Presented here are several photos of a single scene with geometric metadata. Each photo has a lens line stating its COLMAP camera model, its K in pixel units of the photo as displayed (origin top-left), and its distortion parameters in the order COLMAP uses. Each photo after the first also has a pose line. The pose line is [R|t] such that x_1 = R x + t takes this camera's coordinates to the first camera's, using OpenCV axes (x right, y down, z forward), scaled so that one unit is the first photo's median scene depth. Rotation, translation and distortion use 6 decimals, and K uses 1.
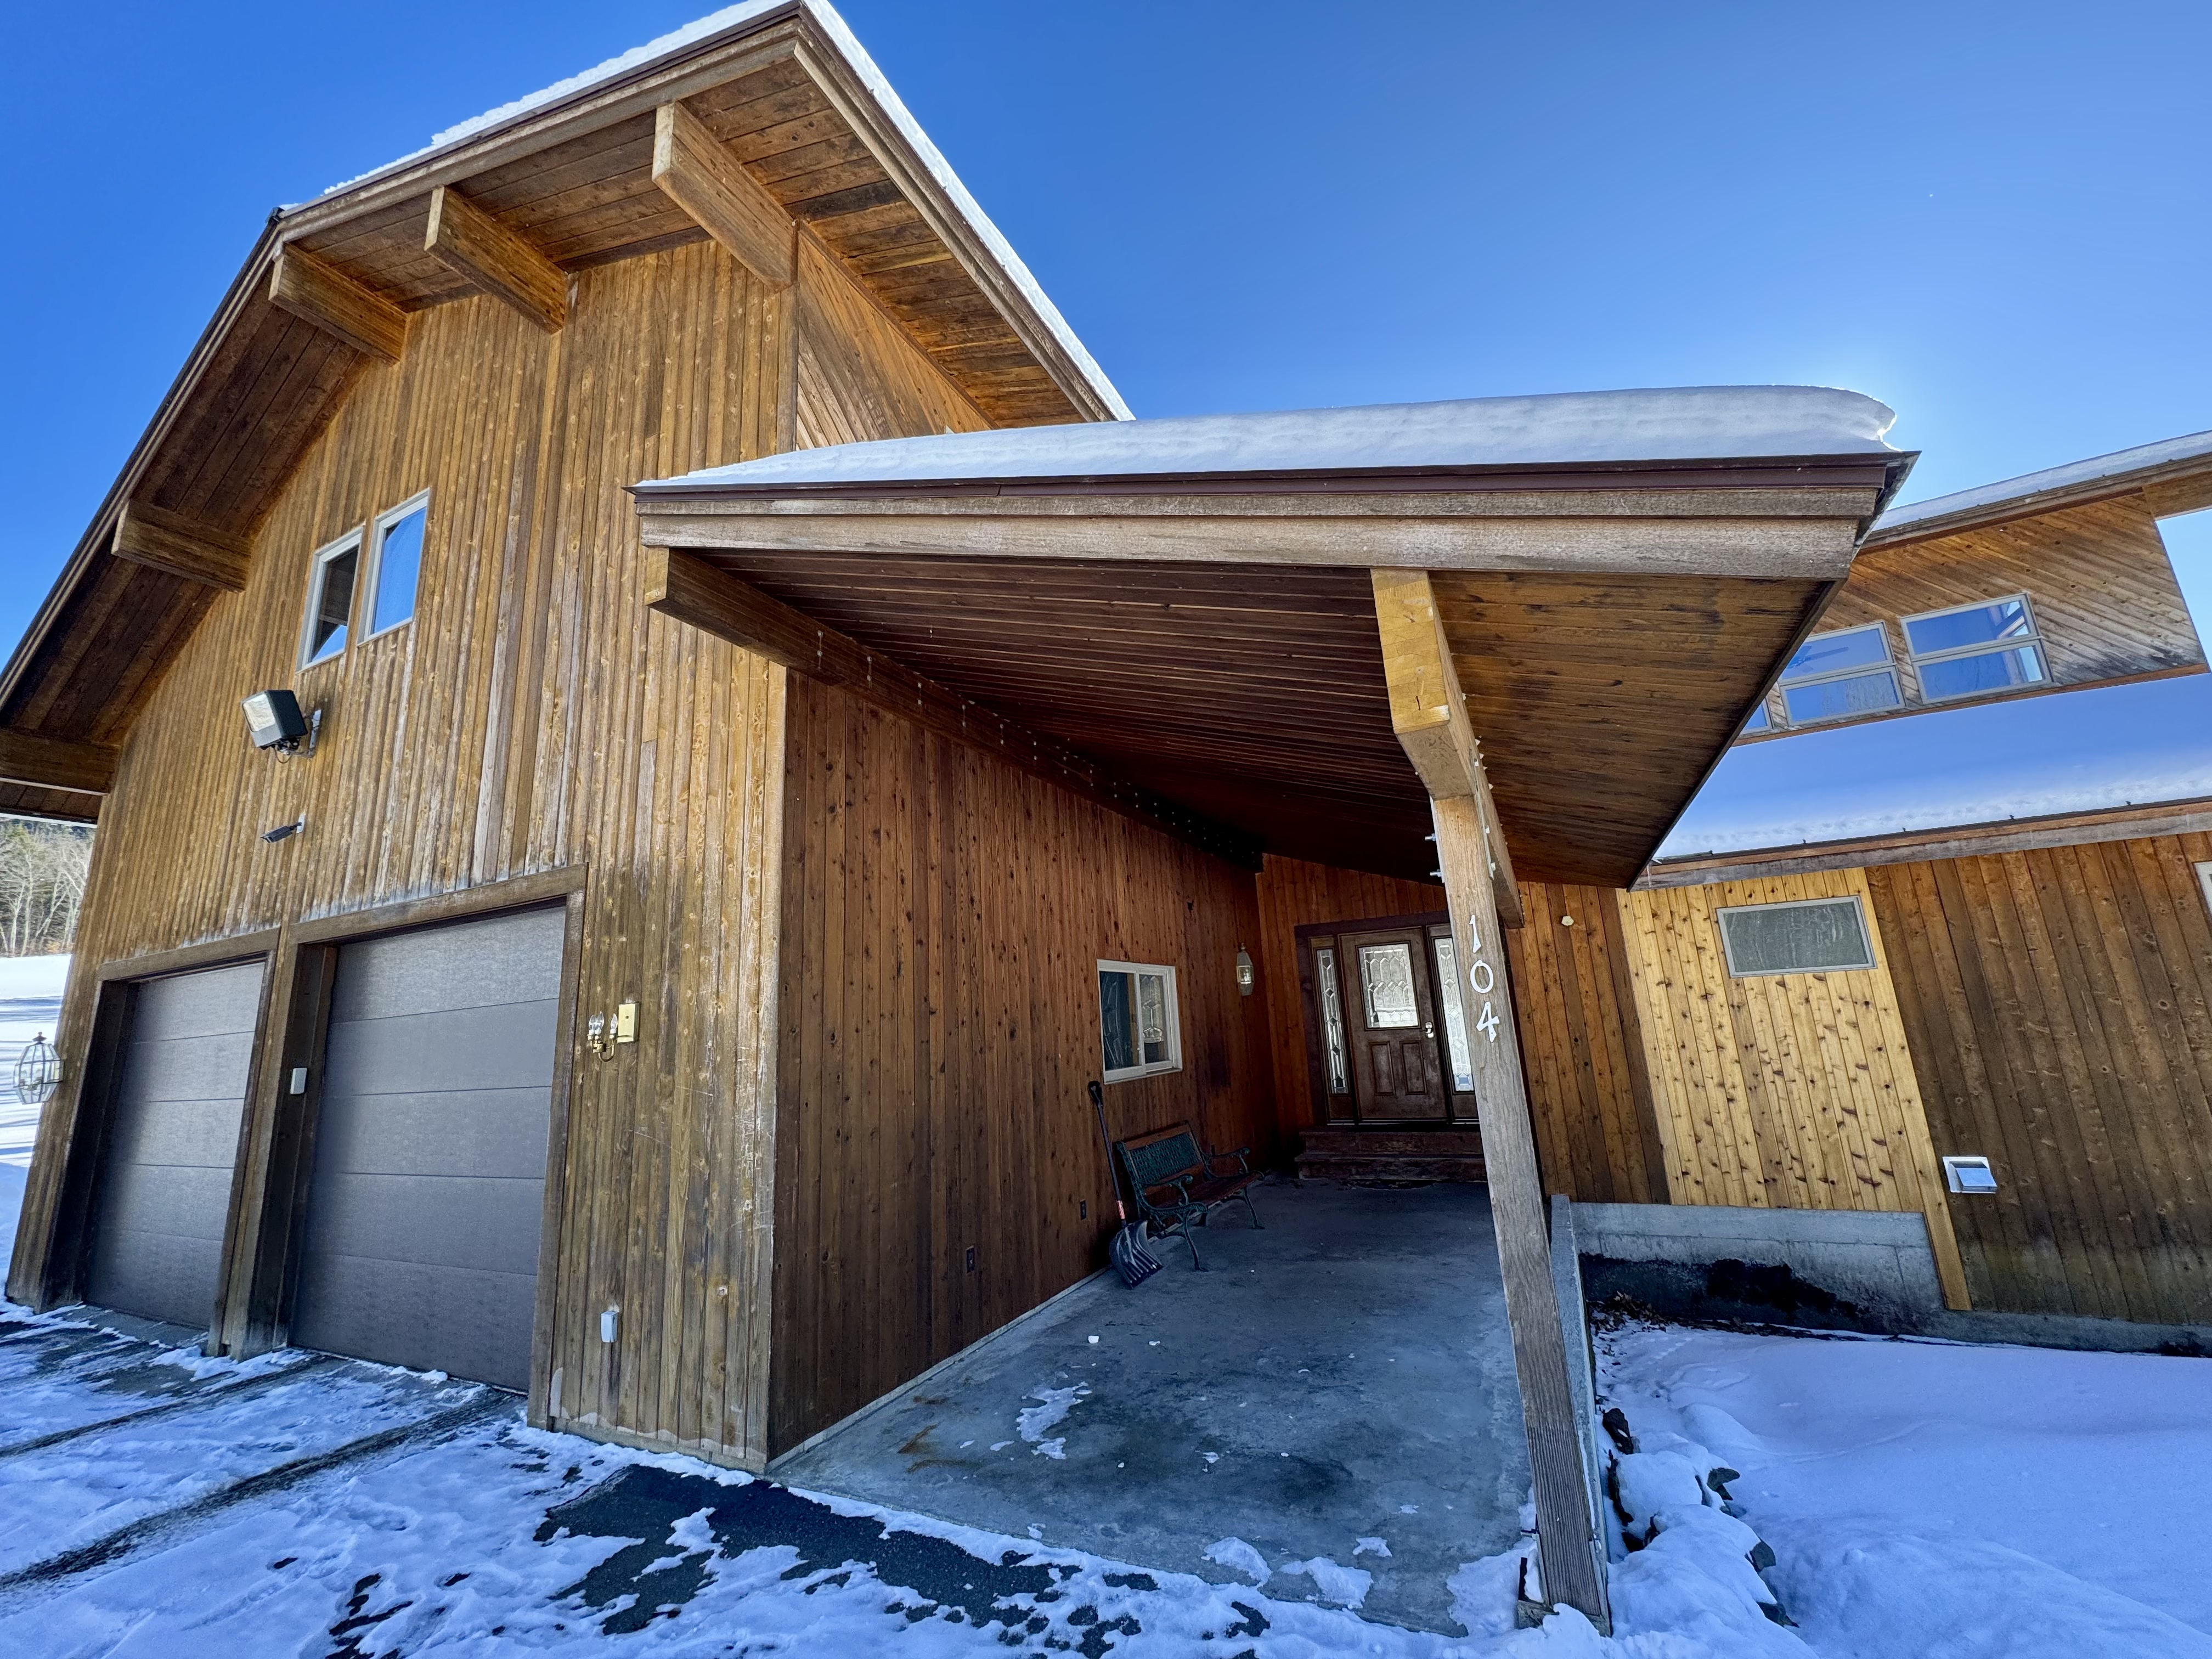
lens RADIAL K [[884.9, 0, 1106.6], [0, 884.9, 831.4], [0, 0, 1]] dist [-0.002136, -0.000014]
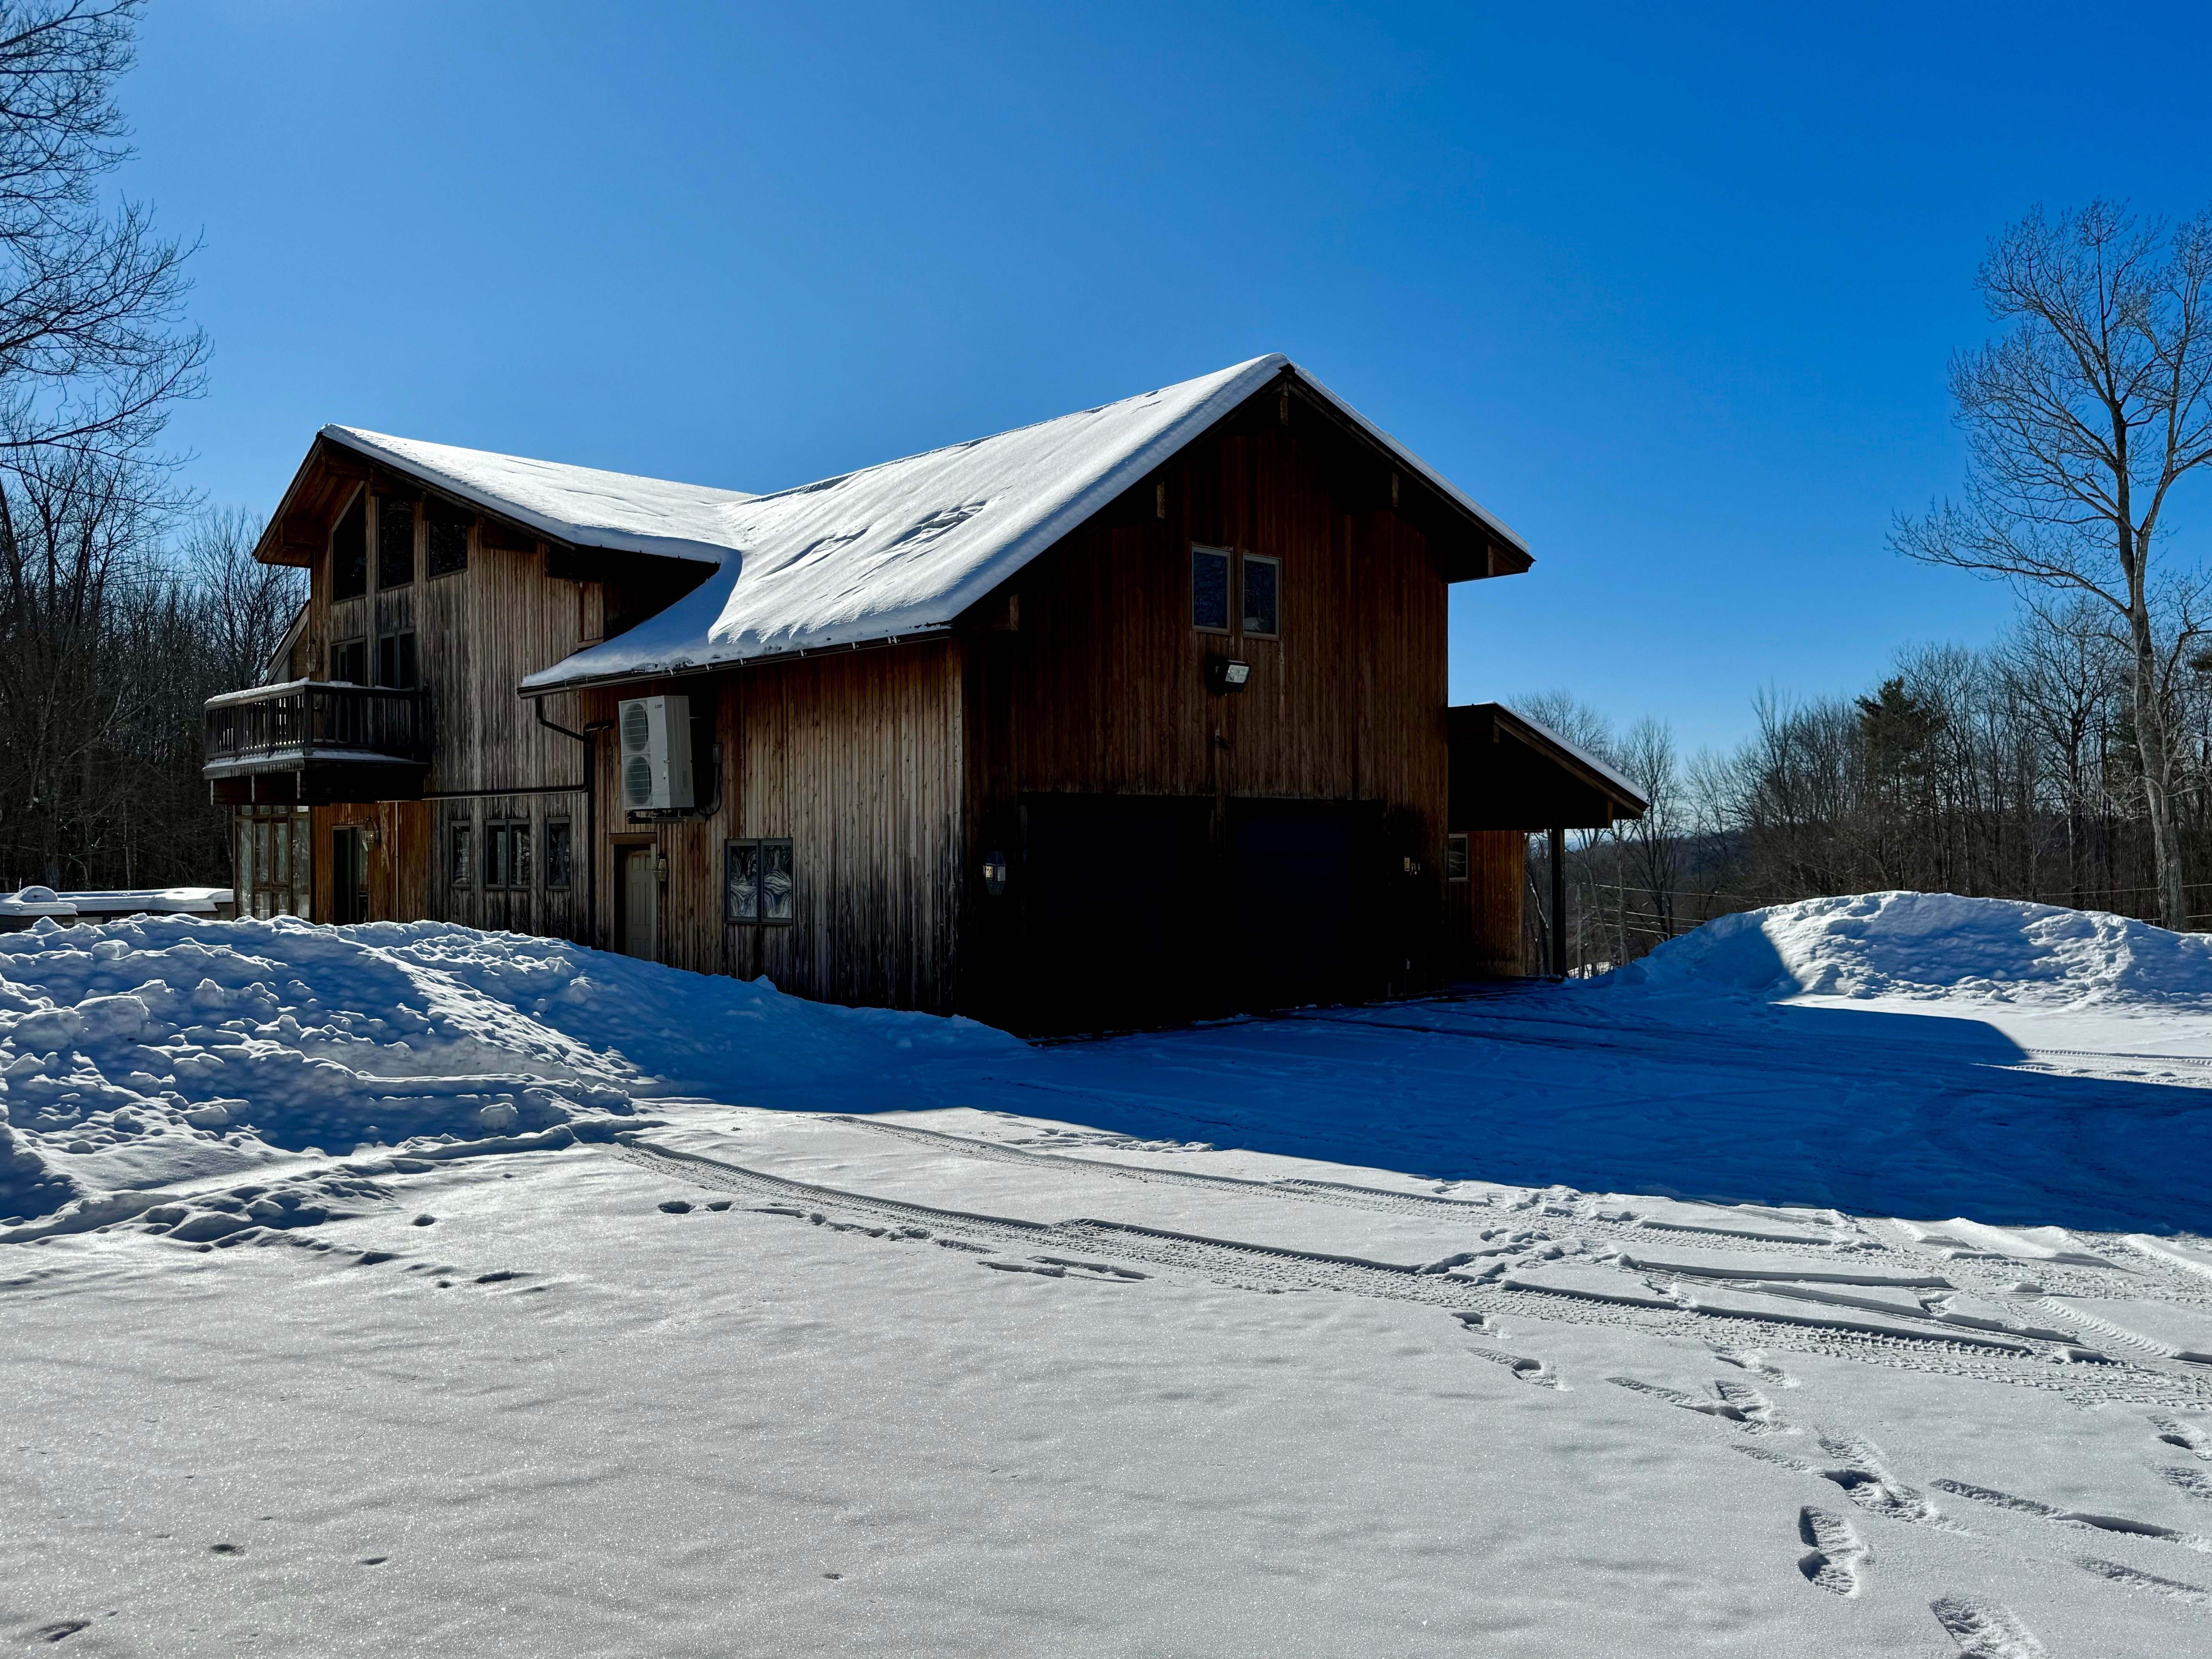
lens RADIAL K [[1801.5, 0, 1100.8], [0, 1801.5, 836.2], [0, 0, 1]] dist [0.019155, 0.001370]
pose [[0.350307, 0.063444, 0.934484, -5.829730], [-0.223416, 0.974565, 0.017586, 0.232662], [-0.909599, -0.214939, 0.355571, -0.100844]]
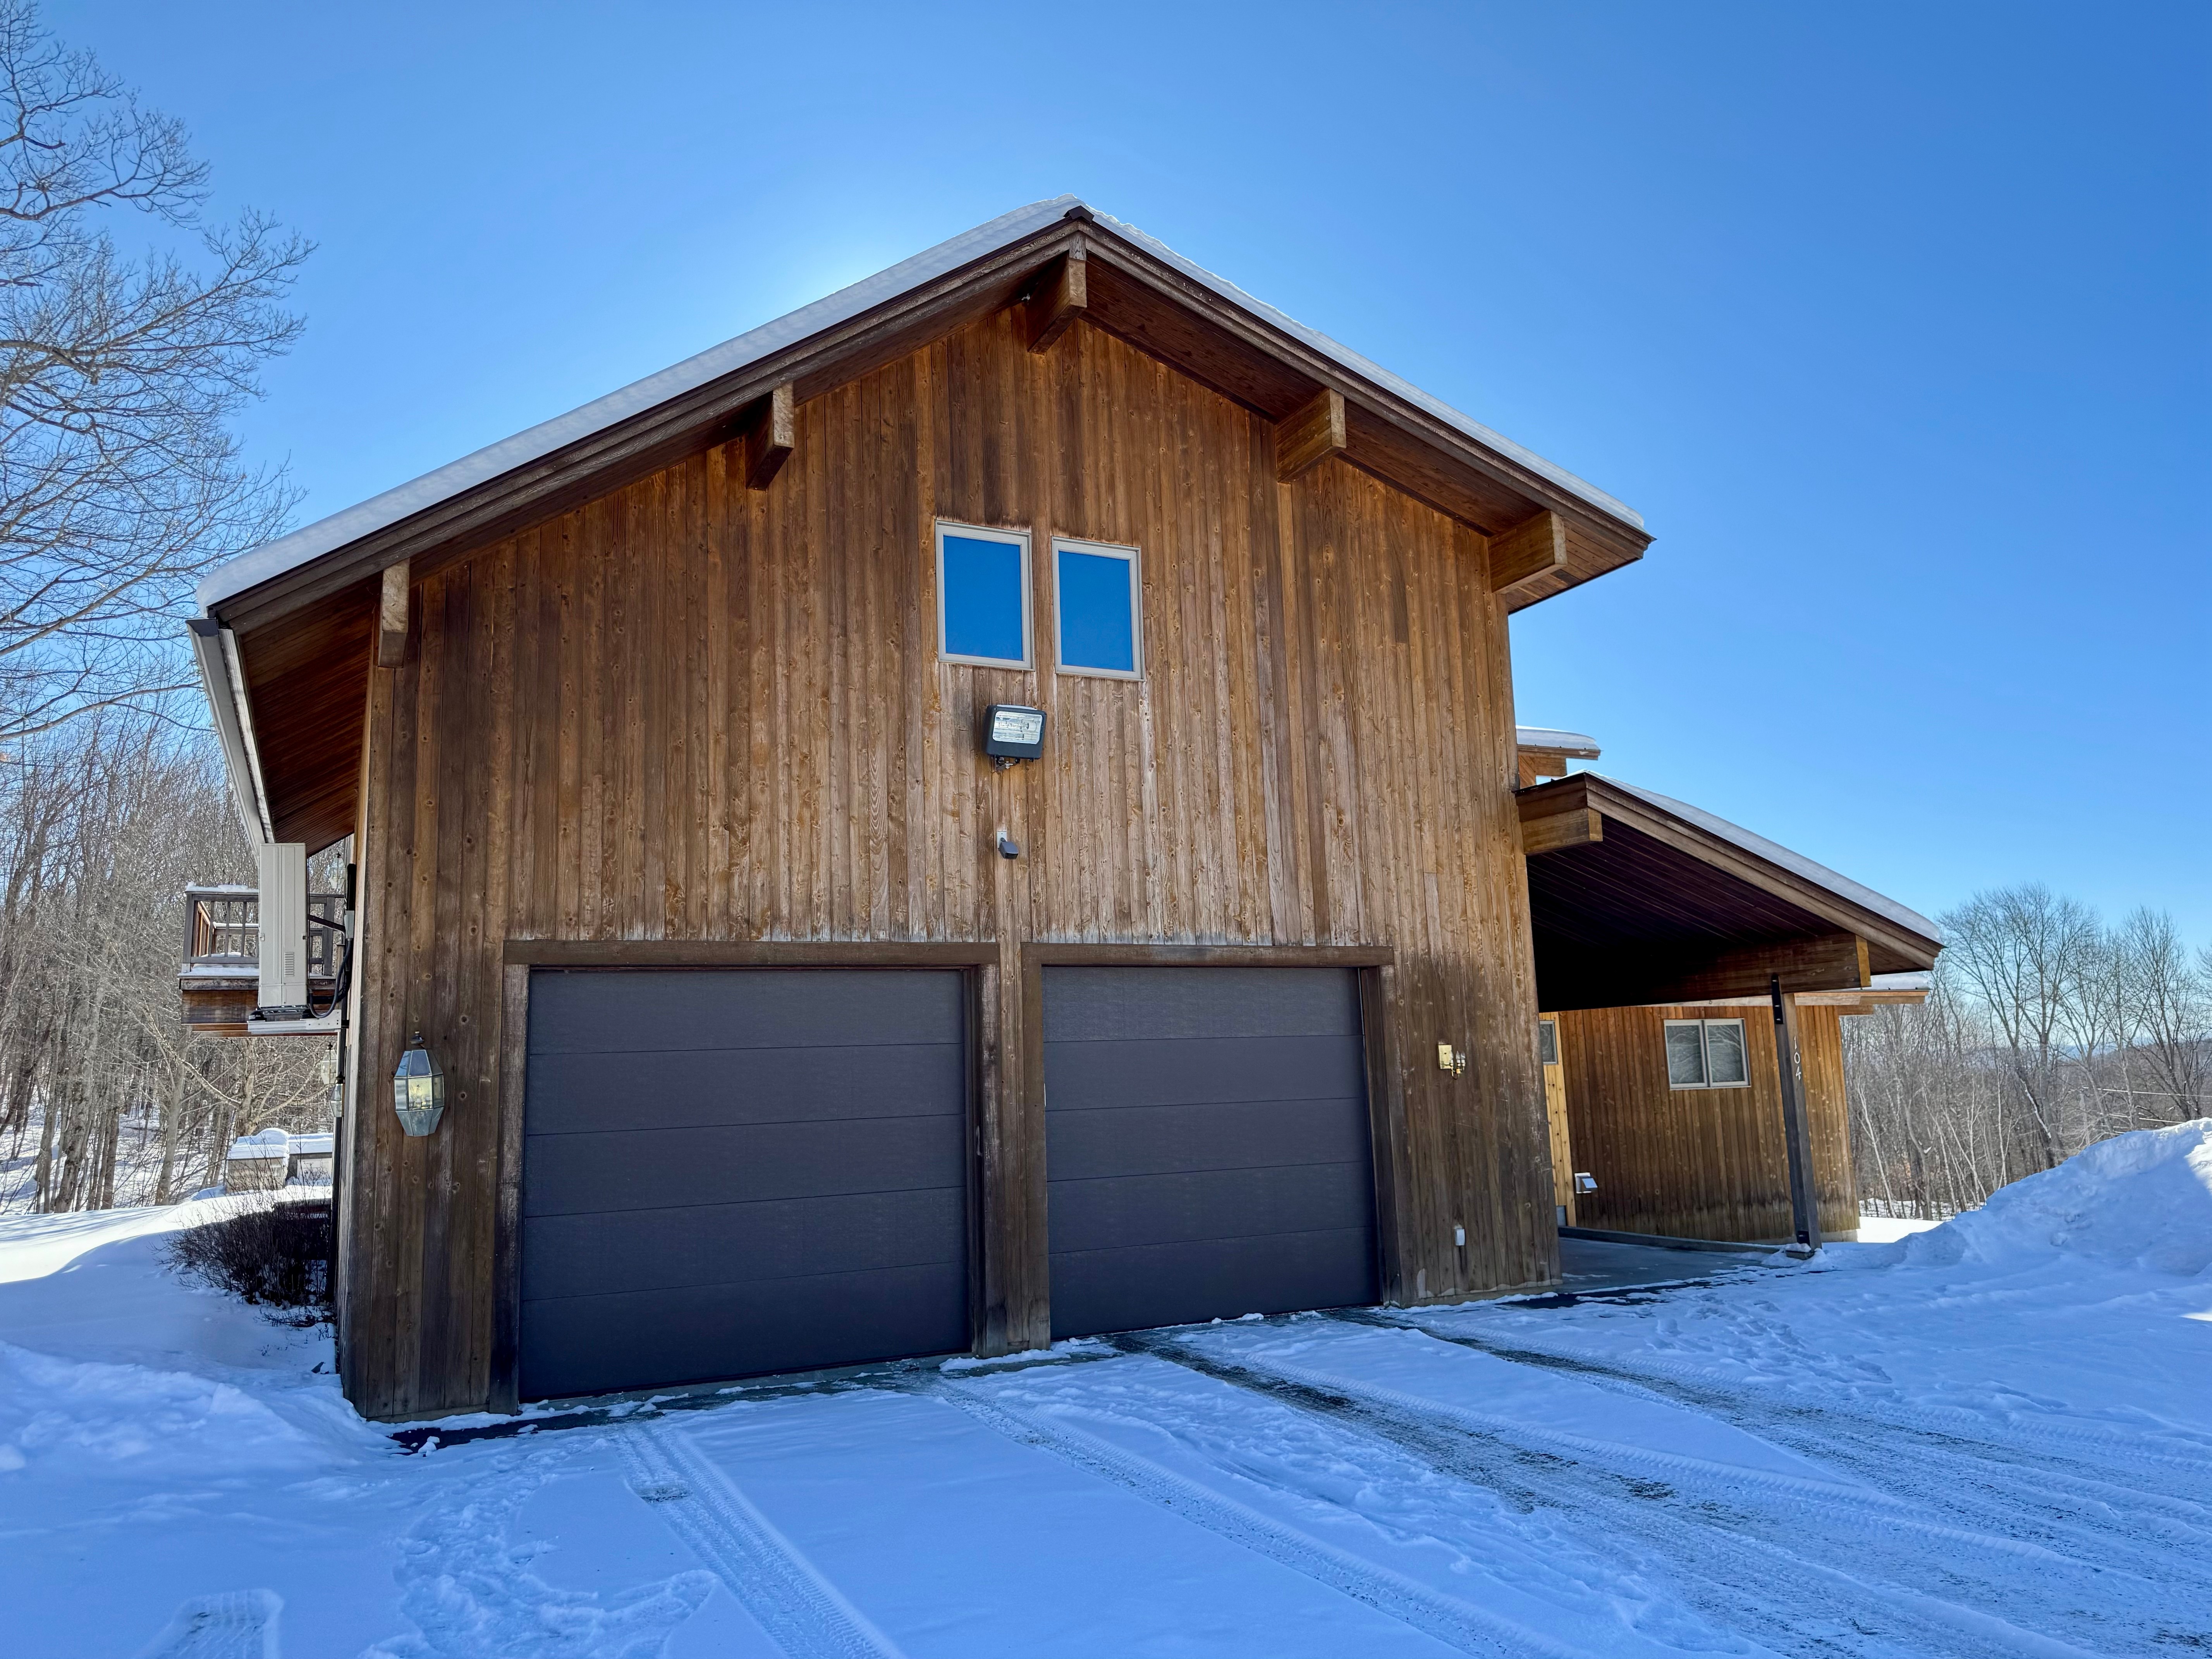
lens RADIAL K [[1566.8, 0, 1106.6], [0, 1566.8, 821.5], [0, 0, 1]] dist [0.031158, -0.012169]
pose [[0.612838, 0.167996, 0.772144, -3.027709], [-0.176418, 0.981564, -0.073539, 0.110005], [-0.770264, -0.091152, 0.631177, -0.264155]]
